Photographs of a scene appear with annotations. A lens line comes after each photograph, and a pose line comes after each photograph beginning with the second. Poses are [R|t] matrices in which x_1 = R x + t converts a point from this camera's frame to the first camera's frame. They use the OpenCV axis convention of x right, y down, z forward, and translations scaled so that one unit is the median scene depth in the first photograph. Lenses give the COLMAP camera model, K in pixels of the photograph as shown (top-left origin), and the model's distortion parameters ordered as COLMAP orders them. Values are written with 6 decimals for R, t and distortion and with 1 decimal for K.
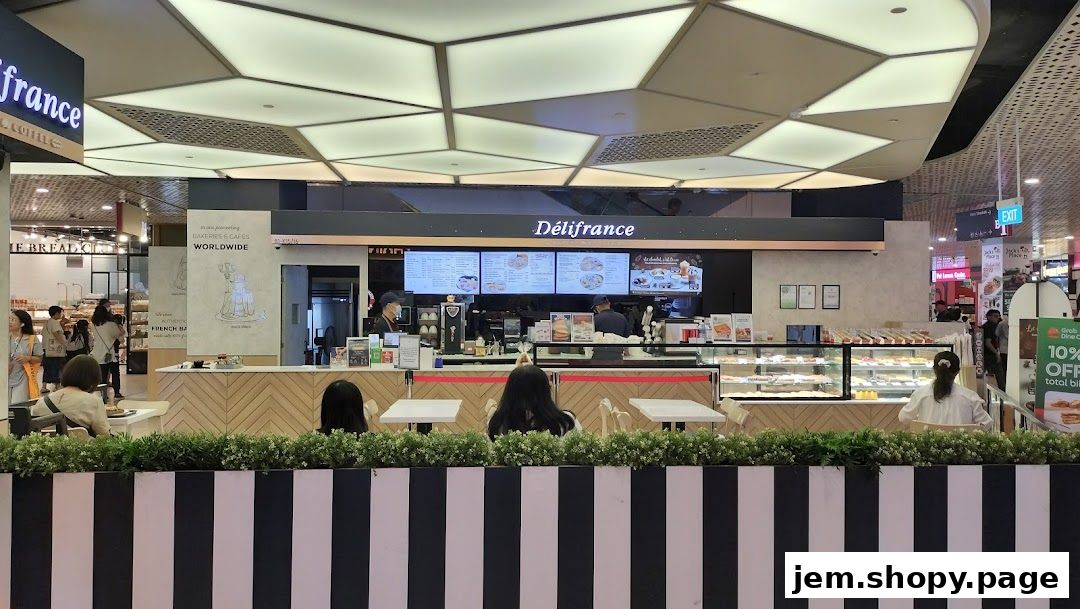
lens RADIAL K [[753.6, 0, 538.8], [0, 753.6, 303.2], [0, 0, 1]] dist [0.032567, -0.018211]
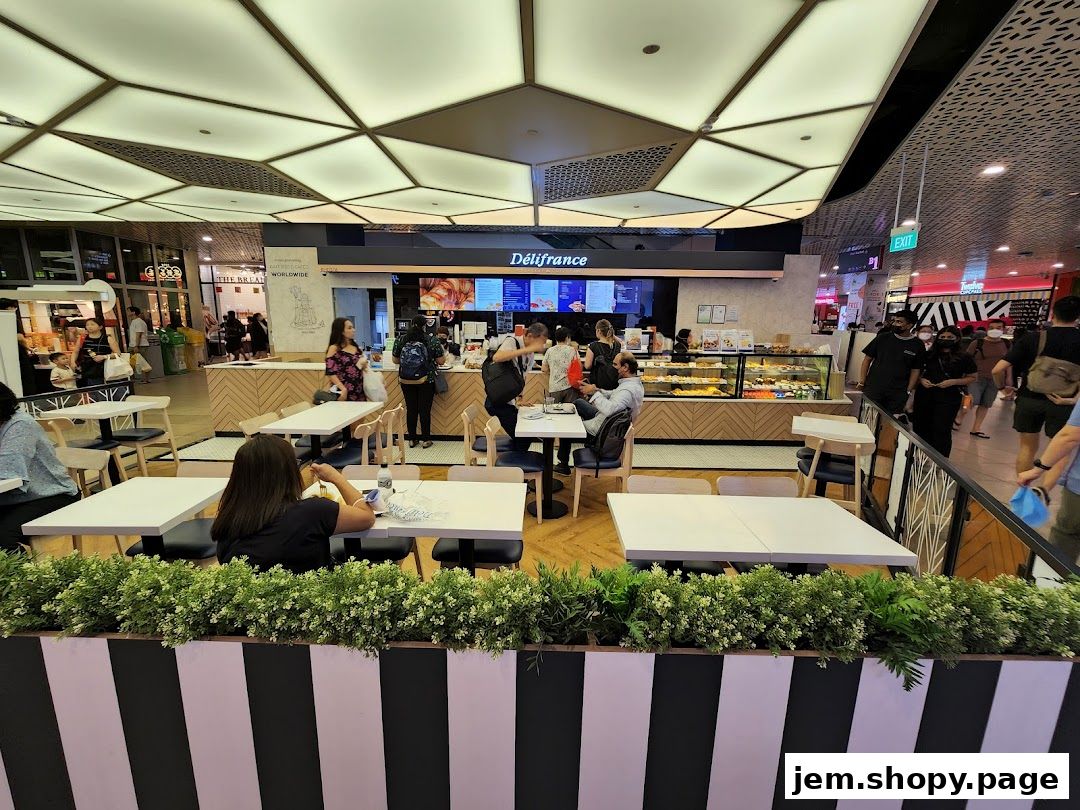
lens RADIAL K [[431.2, 0, 532.3], [0, 431.2, 402.0], [0, 0, 1]] dist [-0.010715, 0.001689]
pose [[0.996406, 0.025523, -0.080770, 0.099469], [-0.009173, 0.980431, 0.196648, -0.003062], [0.084208, -0.195200, 0.977142, 0.217408]]
